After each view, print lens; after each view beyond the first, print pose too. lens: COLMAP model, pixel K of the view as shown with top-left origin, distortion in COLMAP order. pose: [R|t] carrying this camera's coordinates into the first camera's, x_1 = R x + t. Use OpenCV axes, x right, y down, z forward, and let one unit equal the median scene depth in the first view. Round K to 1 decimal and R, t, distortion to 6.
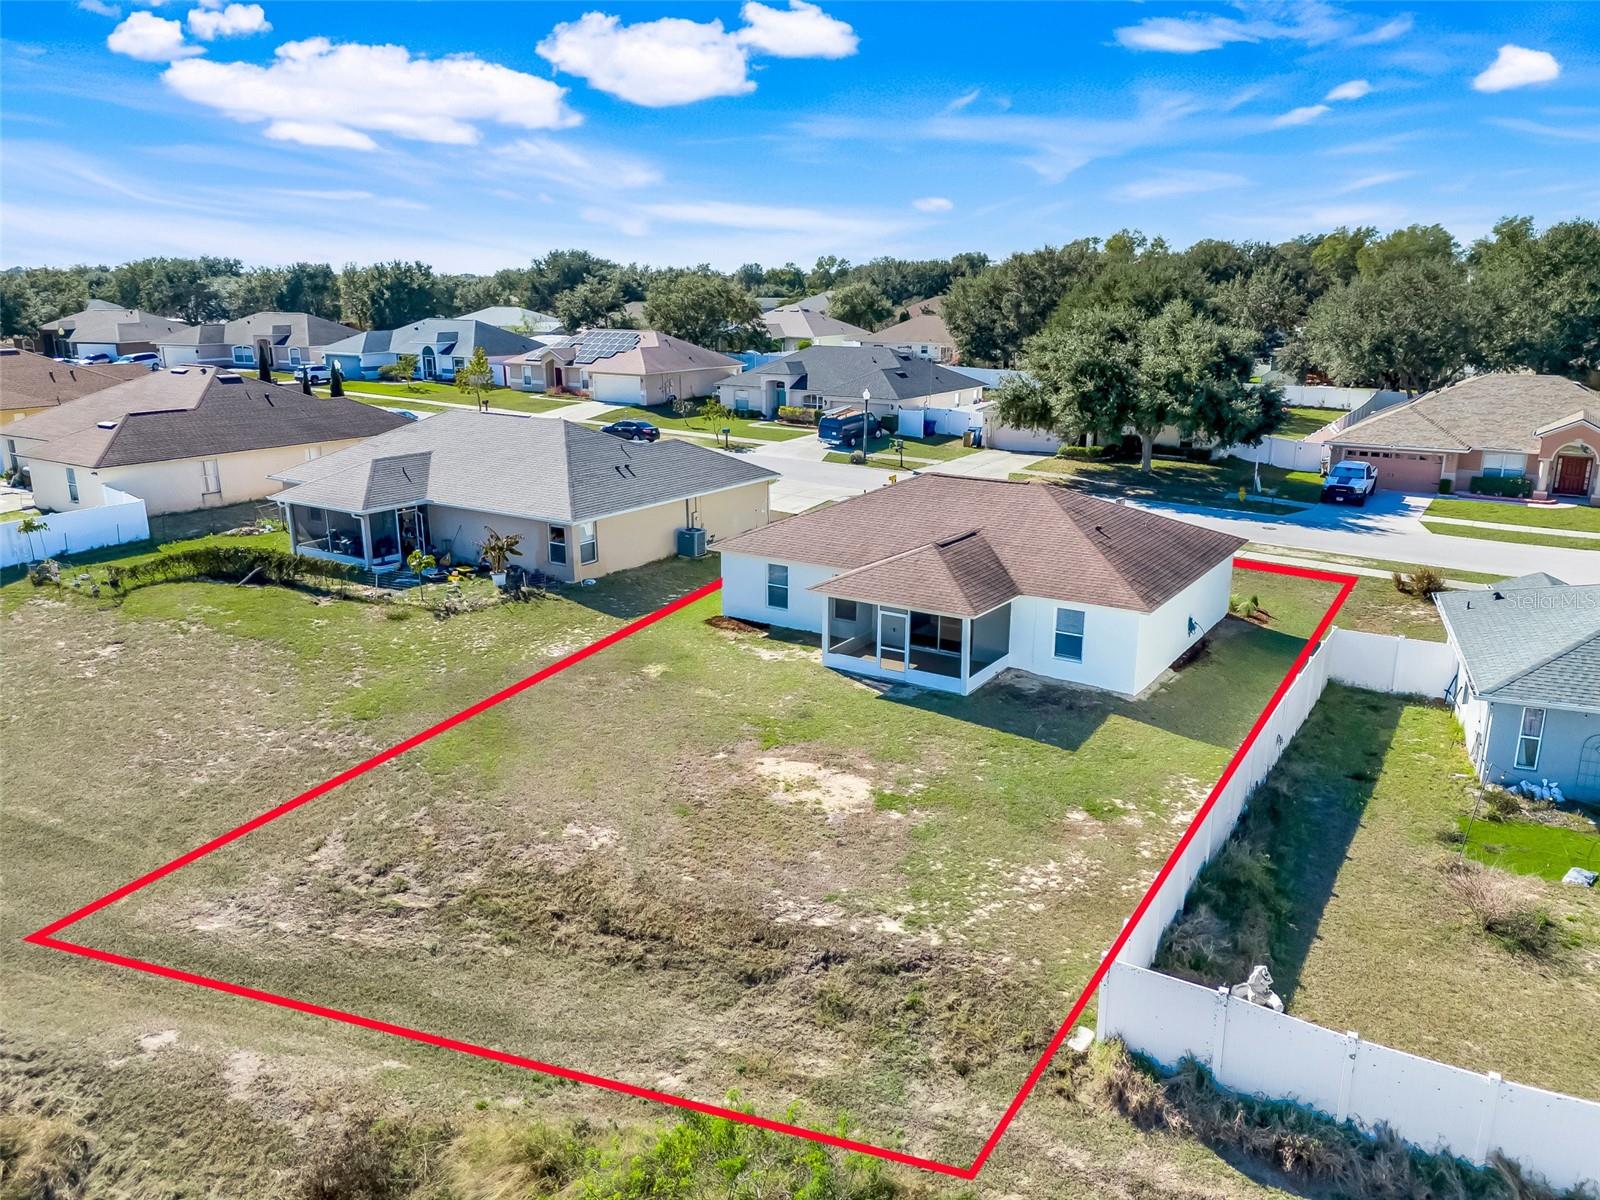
lens RADIAL K [[1175.9, 0, 800.0], [0, 1175.9, 600.0], [0, 0, 1]] dist [0.075337, -0.068304]
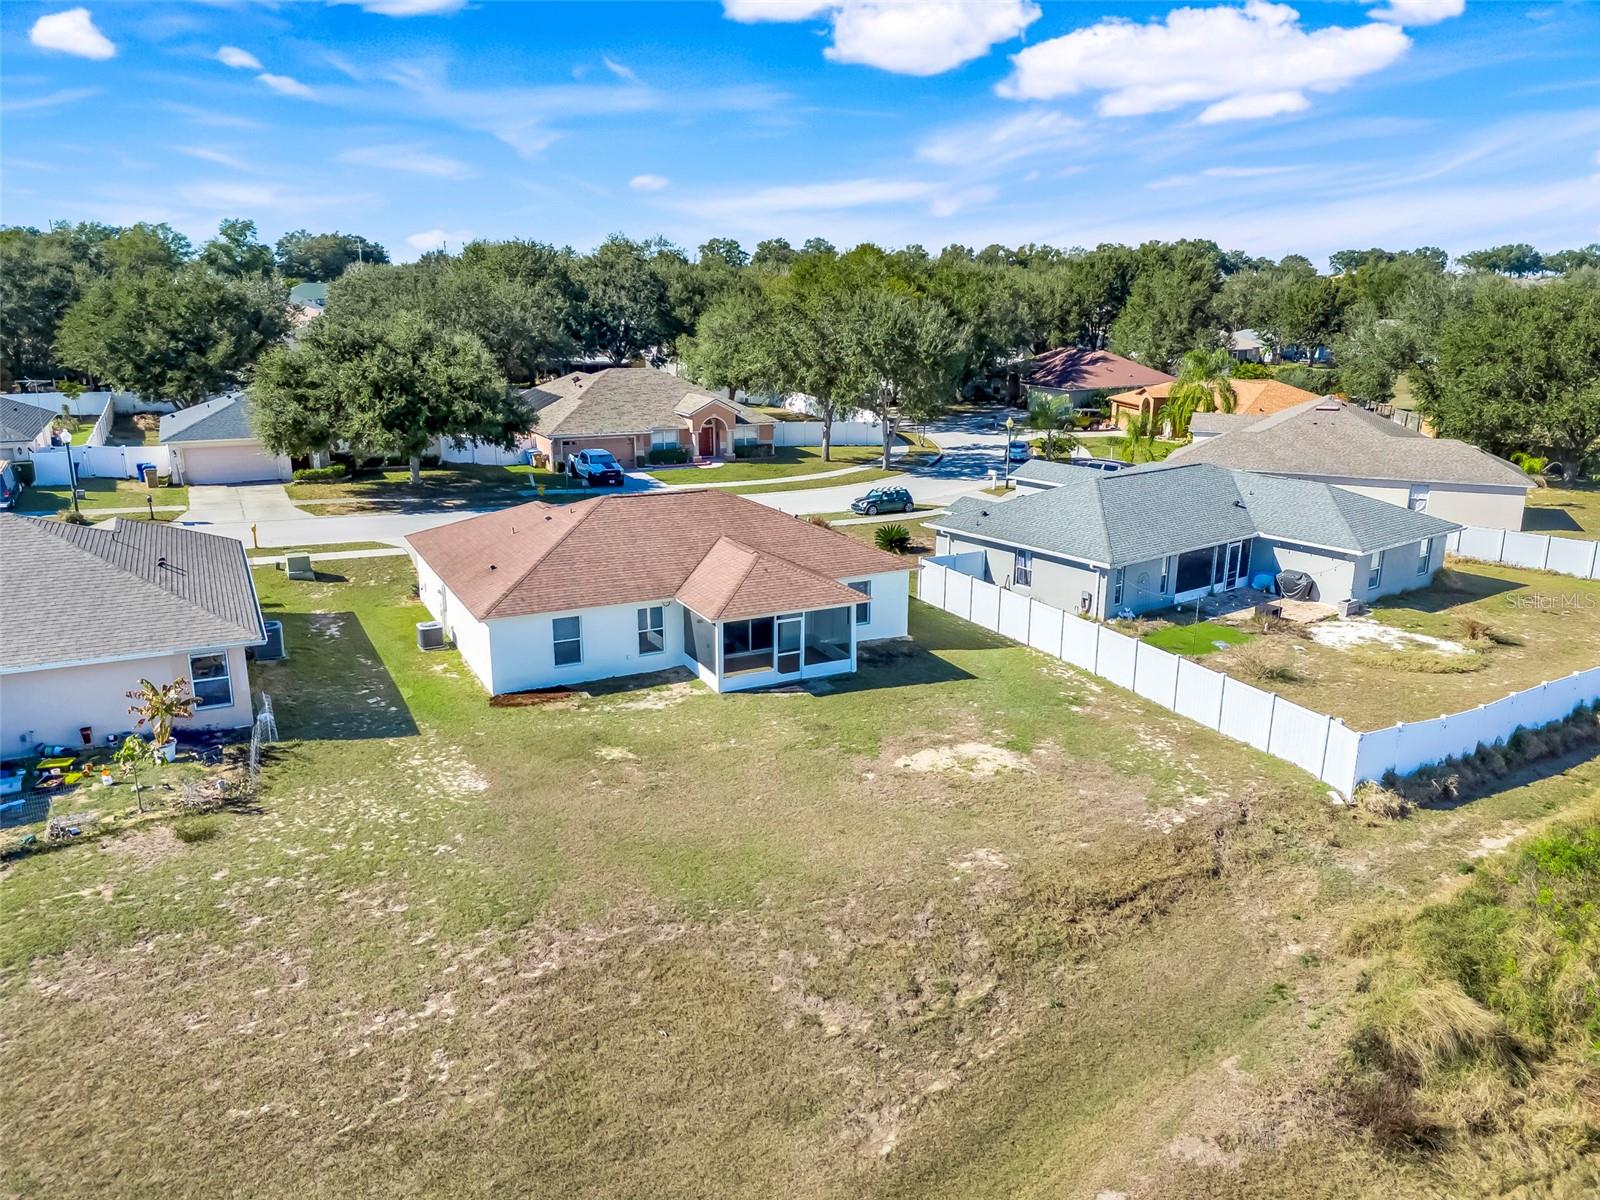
lens RADIAL K [[1175.9, 0, 800.0], [0, 1175.9, 600.0], [0, 0, 1]] dist [0.075337, -0.068304]
pose [[0.501764, -0.224152, 0.835457, -0.814492], [0.220421, 0.967090, 0.127087, -0.141271], [-0.836449, 0.120384, 0.534659, 0.428160]]
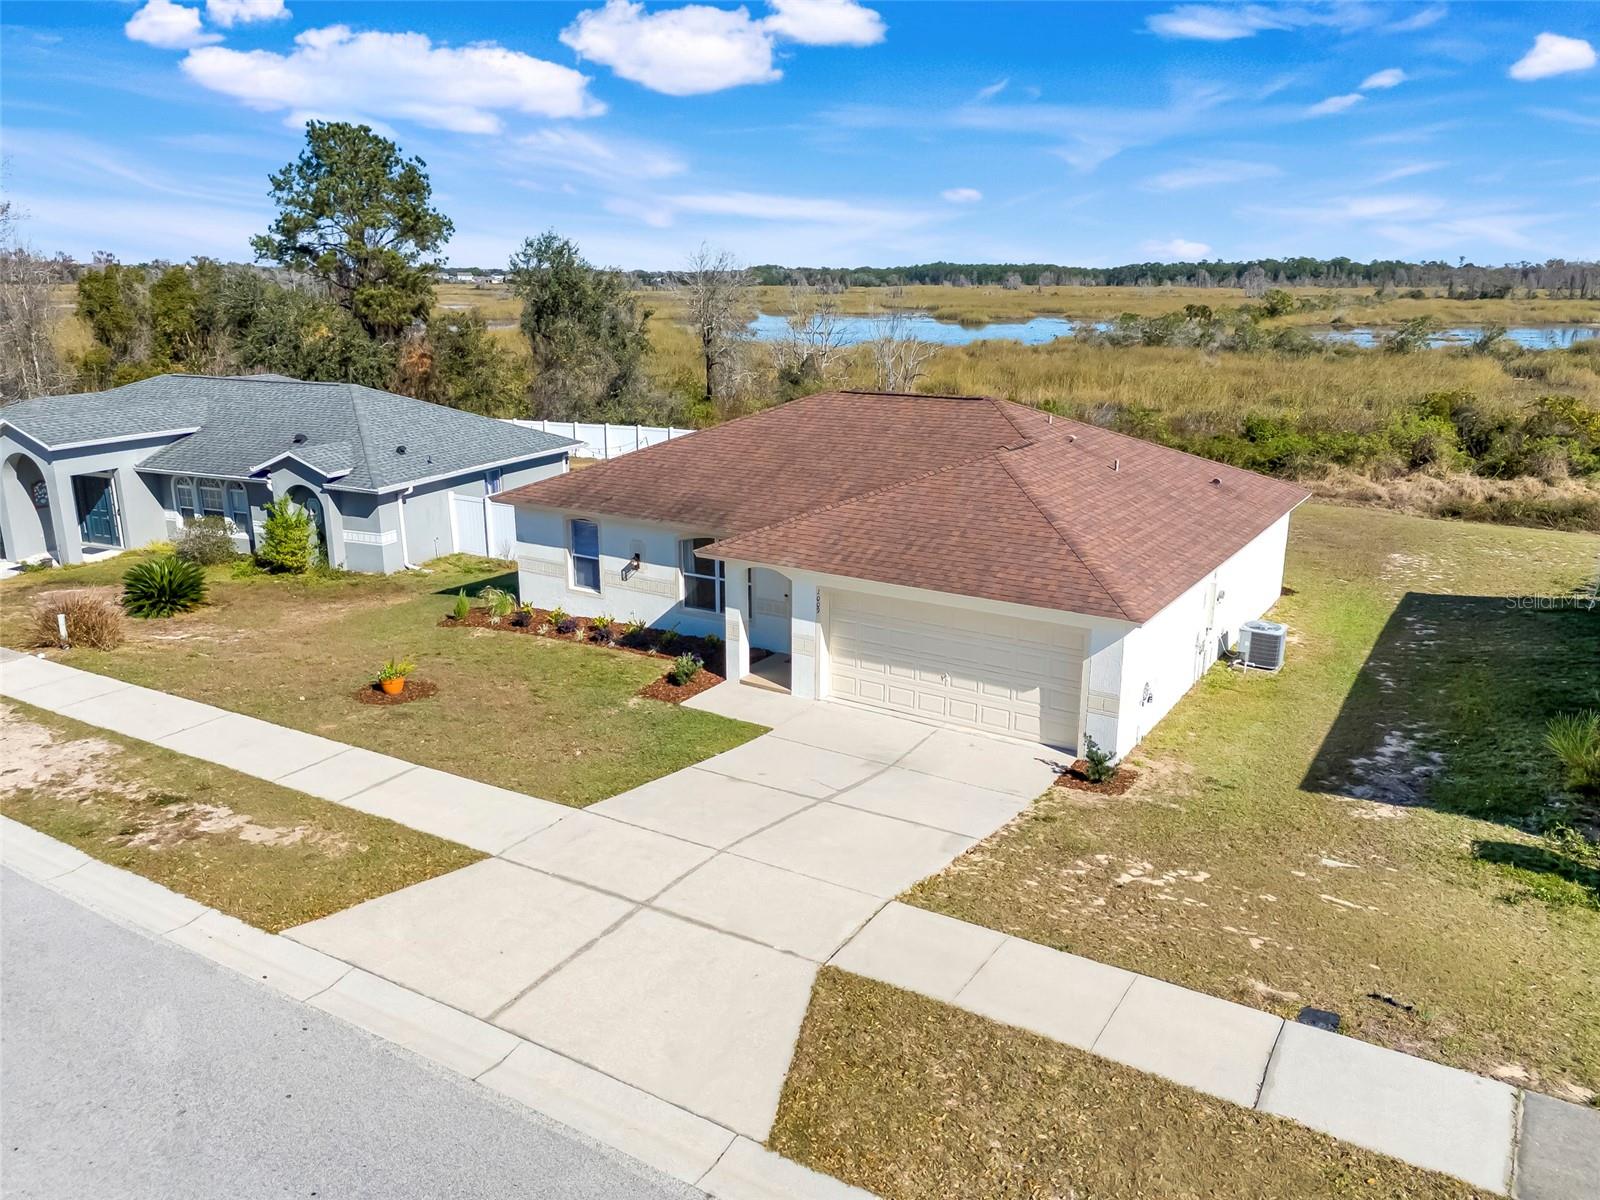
lens RADIAL K [[1175.9, 0, 800.0], [0, 1175.9, 600.0], [0, 0, 1]] dist [0.075337, -0.068304]
pose [[-0.999919, -0.001905, -0.012597, 0.270561], [-0.008004, 0.863197, 0.504804, -0.407126], [0.009912, 0.504864, -0.863142, 1.970473]]
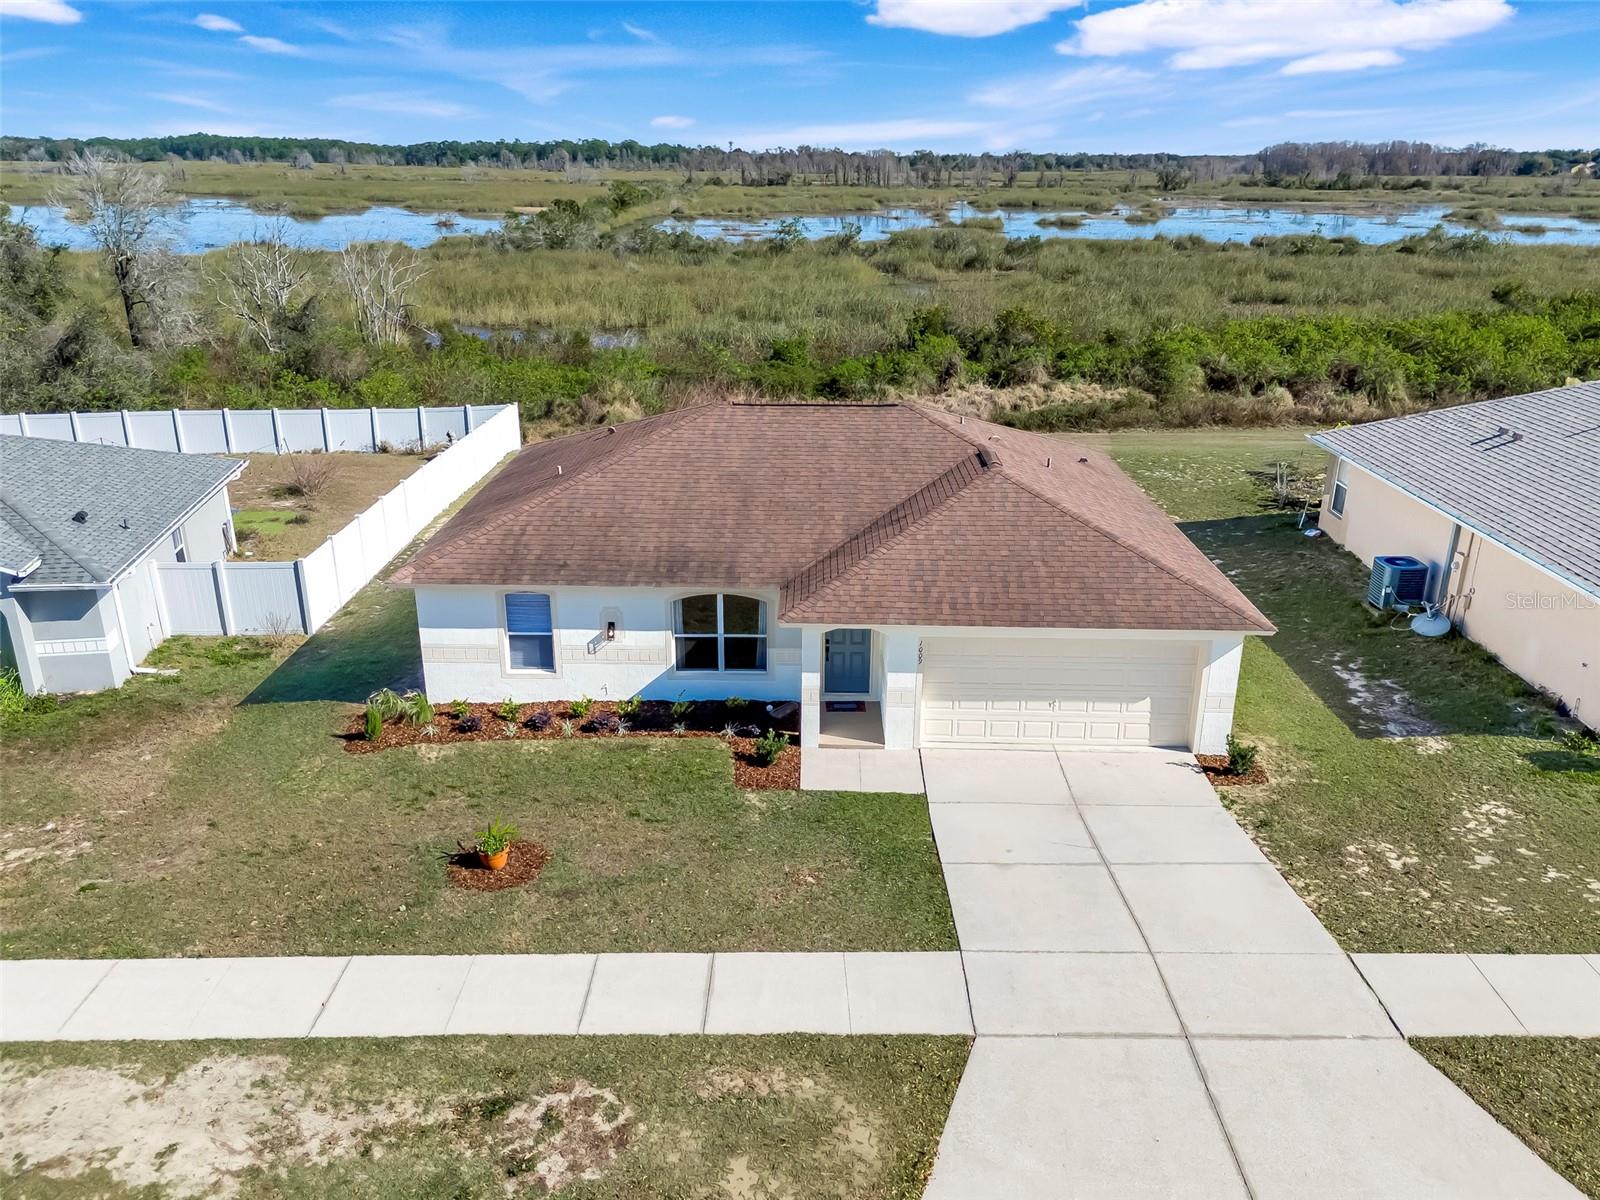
lens RADIAL K [[1194.2, 0, 800.0], [0, 1194.2, 600.0], [0, 0, 1]] dist [0.067719, -0.059882]
pose [[-0.845856, 0.177459, -0.503027, 0.610553], [-0.145848, 0.830158, 0.538114, -0.438145], [0.513085, 0.528532, -0.676311, 1.805703]]
